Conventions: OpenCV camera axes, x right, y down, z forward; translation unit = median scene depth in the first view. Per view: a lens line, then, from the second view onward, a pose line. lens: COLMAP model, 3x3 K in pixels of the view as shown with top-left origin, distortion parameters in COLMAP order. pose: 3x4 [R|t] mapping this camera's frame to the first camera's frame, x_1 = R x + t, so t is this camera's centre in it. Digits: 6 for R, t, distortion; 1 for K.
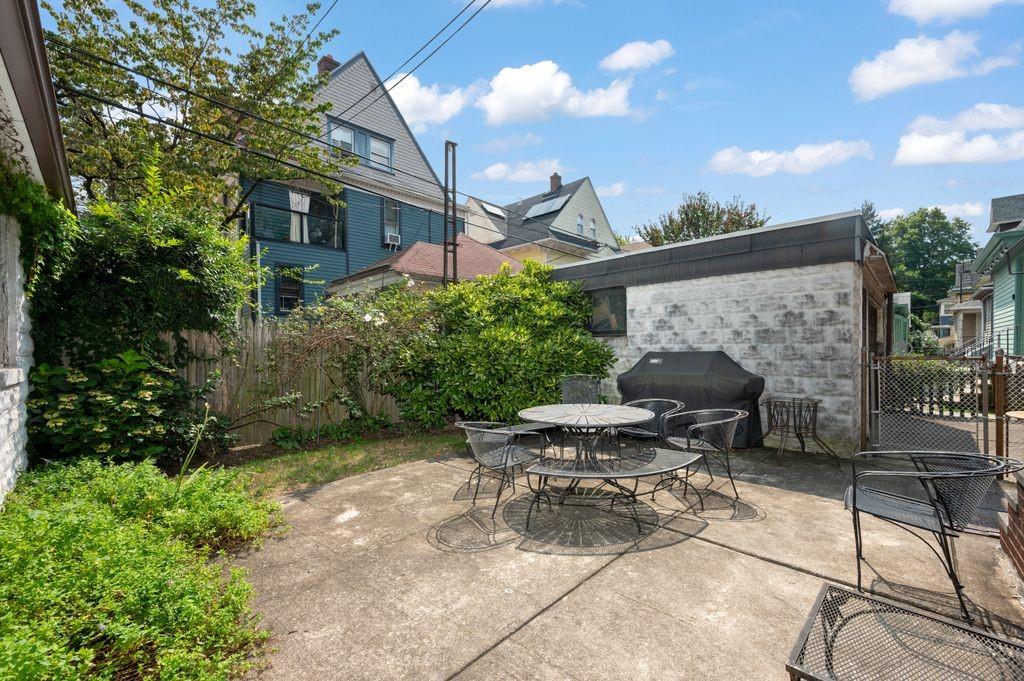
lens RADIAL K [[409.0, 0, 517.4], [0, 409.0, 343.0], [0, 0, 1]] dist [0.006899, -0.001757]
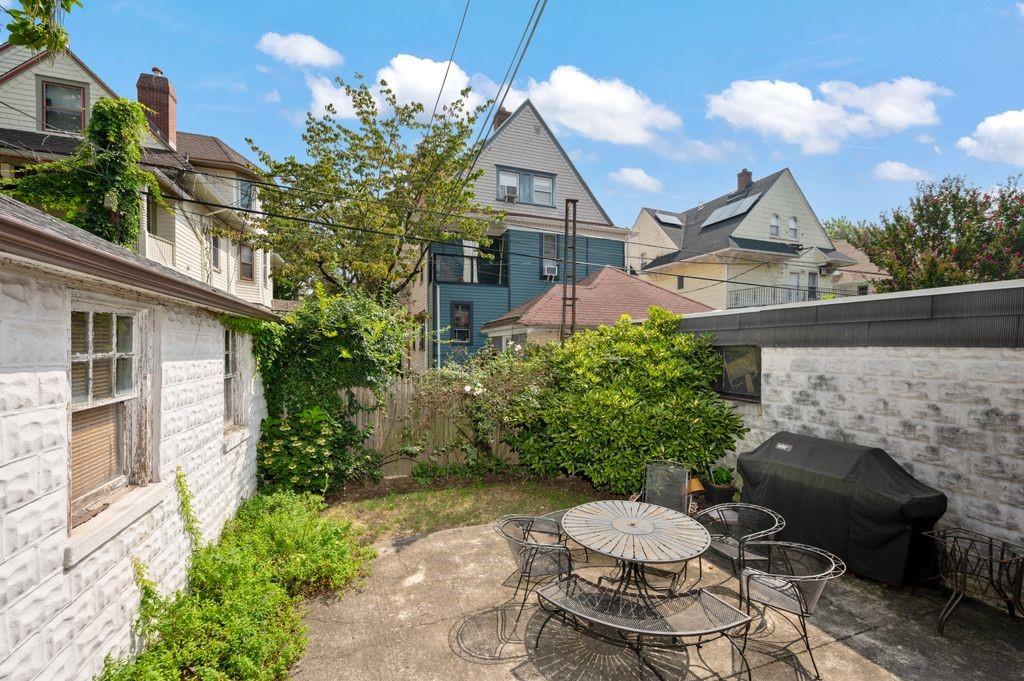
lens RADIAL K [[409.0, 0, 525.6], [0, 409.0, 350.9], [0, 0, 1]] dist [0.006899, -0.001757]
pose [[0.907010, 0.023360, -0.420461, 0.197332], [-0.017814, 0.999695, 0.017112, -0.146276], [0.420733, -0.008031, 0.907149, 0.028933]]
